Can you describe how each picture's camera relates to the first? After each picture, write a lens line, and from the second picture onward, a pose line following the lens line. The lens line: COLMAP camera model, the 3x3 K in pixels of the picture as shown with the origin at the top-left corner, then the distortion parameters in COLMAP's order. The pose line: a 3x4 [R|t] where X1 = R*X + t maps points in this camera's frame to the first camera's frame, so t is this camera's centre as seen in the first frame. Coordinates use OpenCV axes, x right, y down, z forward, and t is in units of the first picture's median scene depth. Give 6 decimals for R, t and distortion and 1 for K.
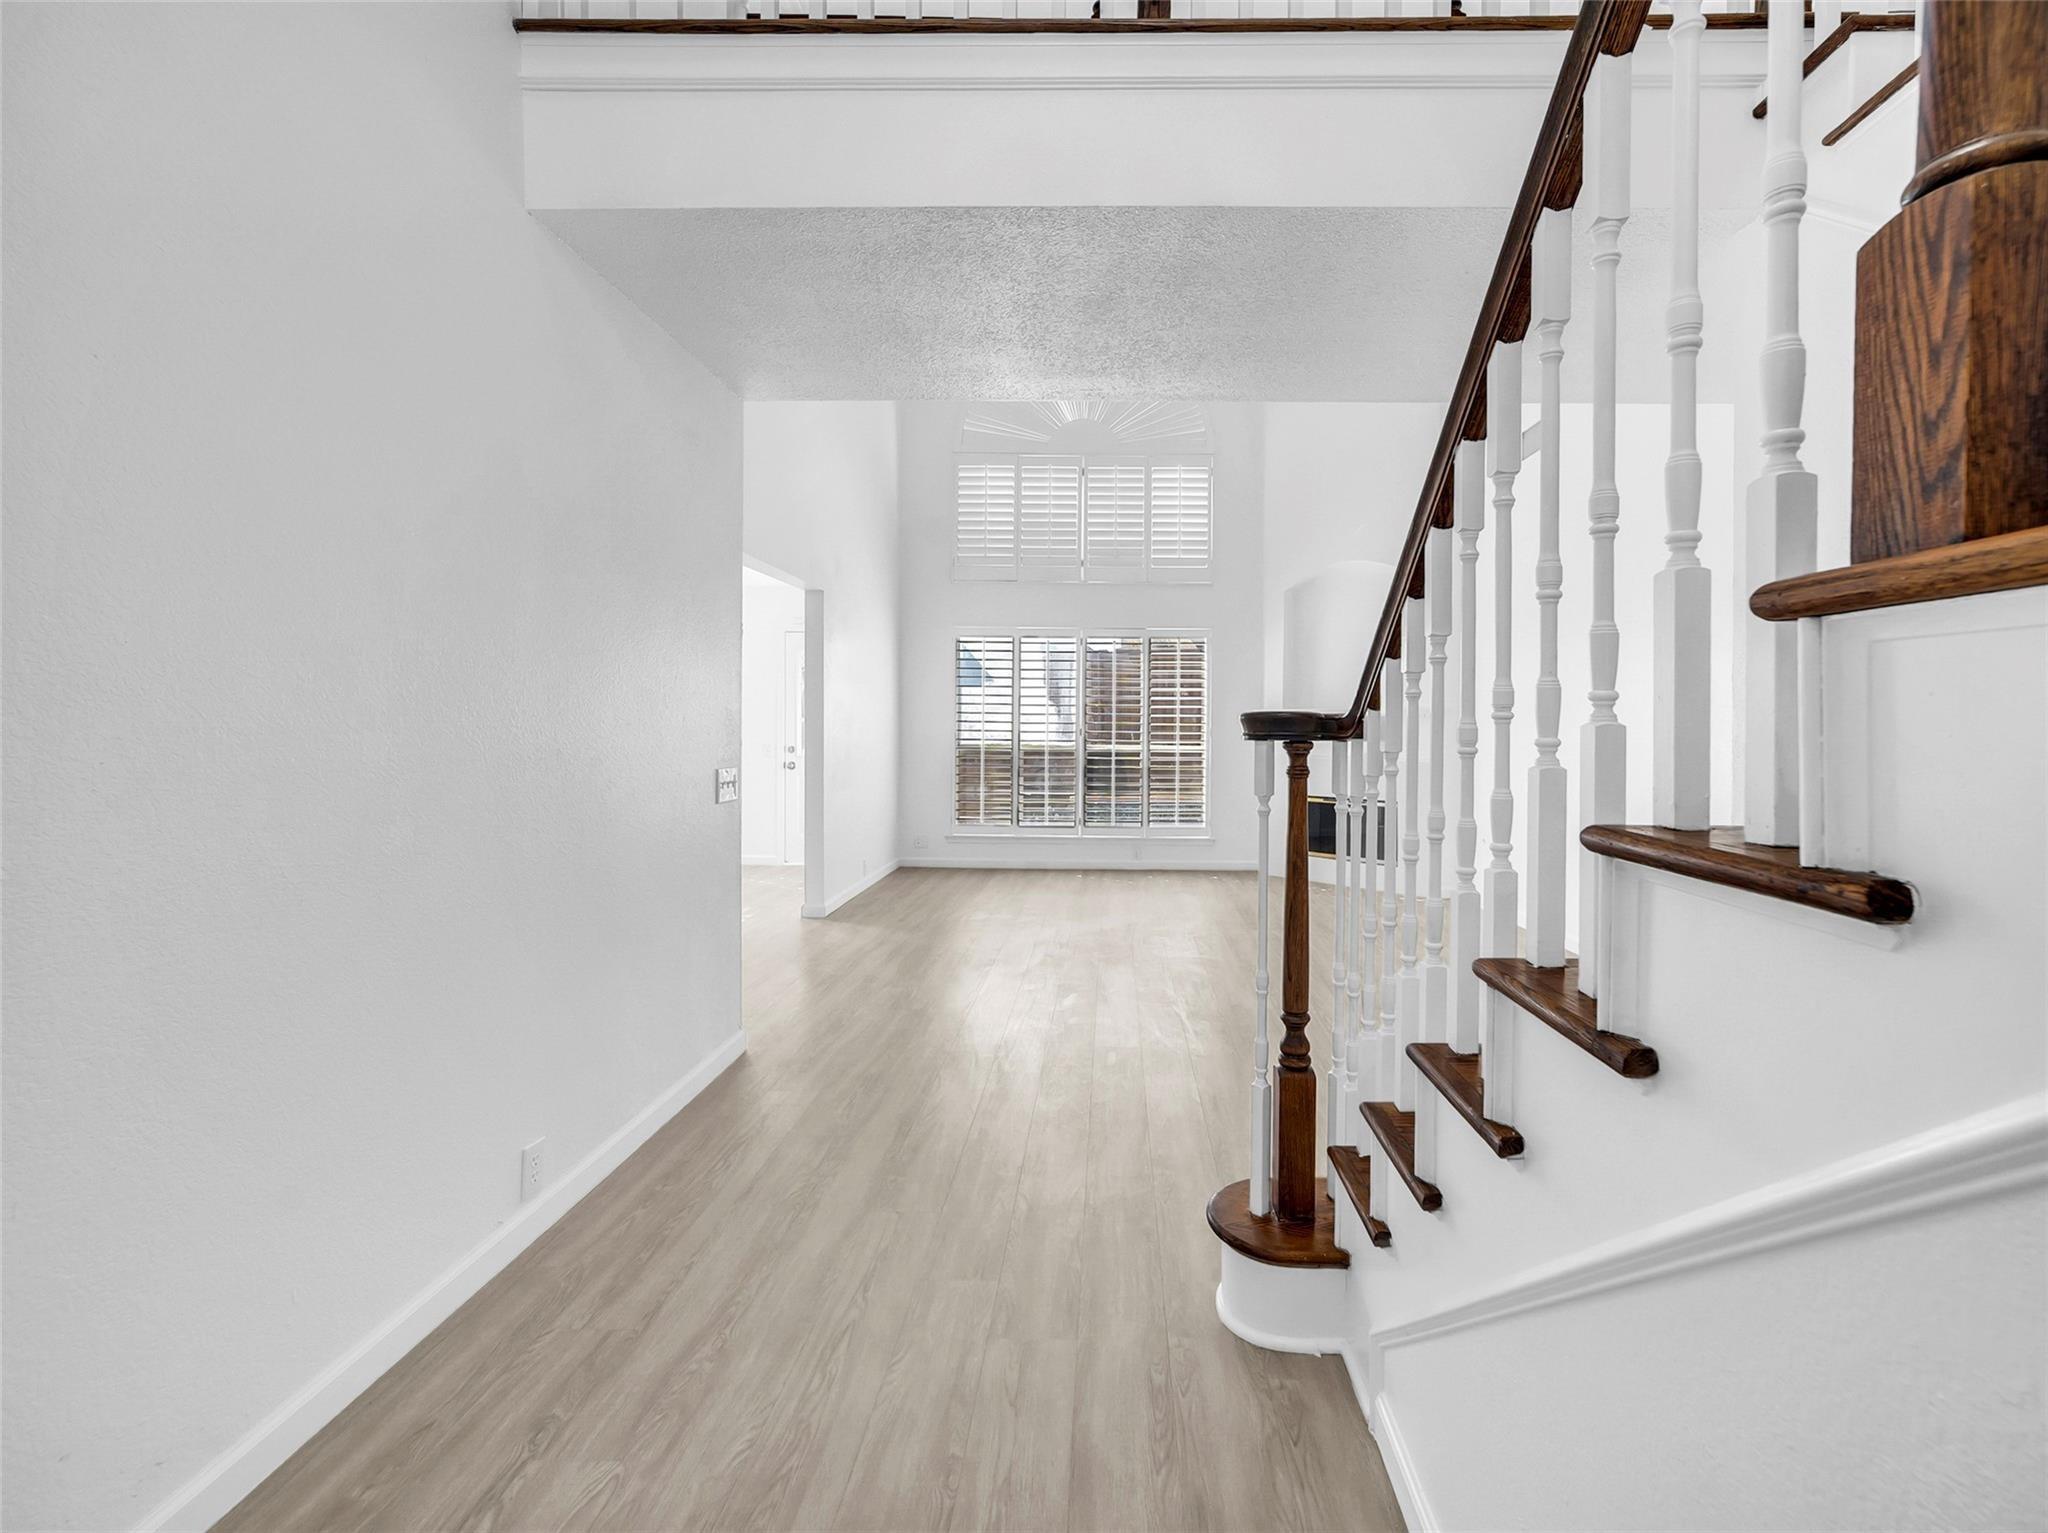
lens RADIAL K [[911.0, 0, 1027.6], [0, 911.0, 749.3], [0, 0, 1]] dist [-0.004825, 0.000017]
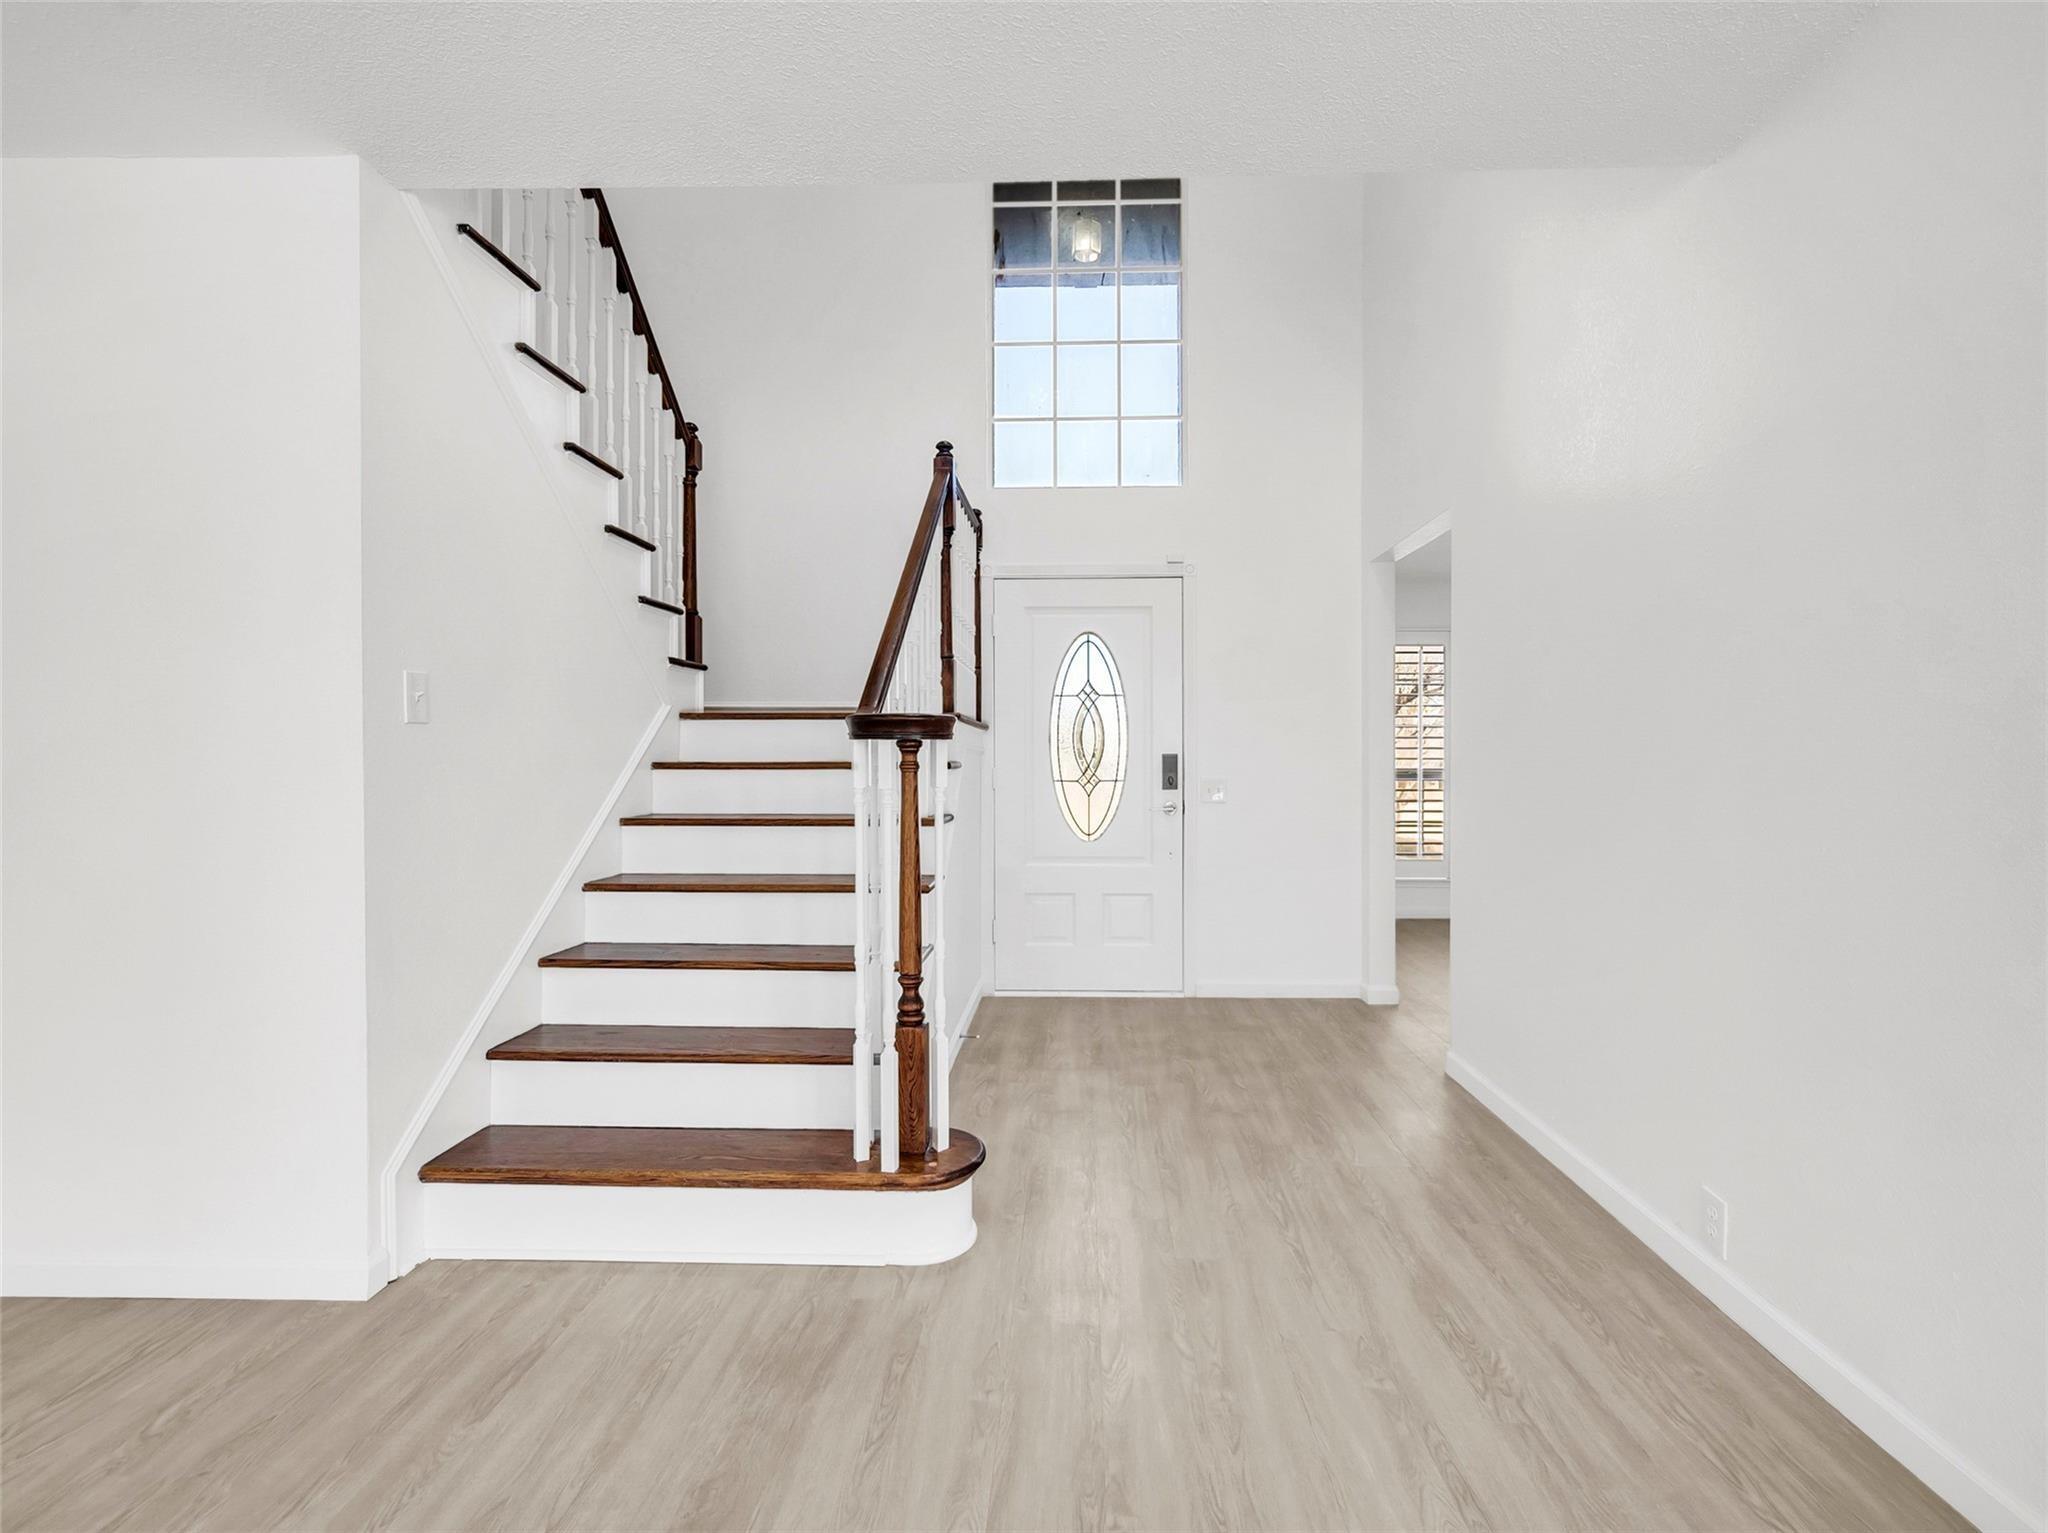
lens RADIAL K [[911.0, 0, 1027.3], [0, 911.0, 753.3], [0, 0, 1]] dist [-0.004825, 0.000017]
pose [[-0.999585, -0.000971, -0.028797, 0.172216], [-0.001413, 0.999882, 0.015318, -0.010897], [0.028779, 0.015352, -0.999468, 2.063311]]
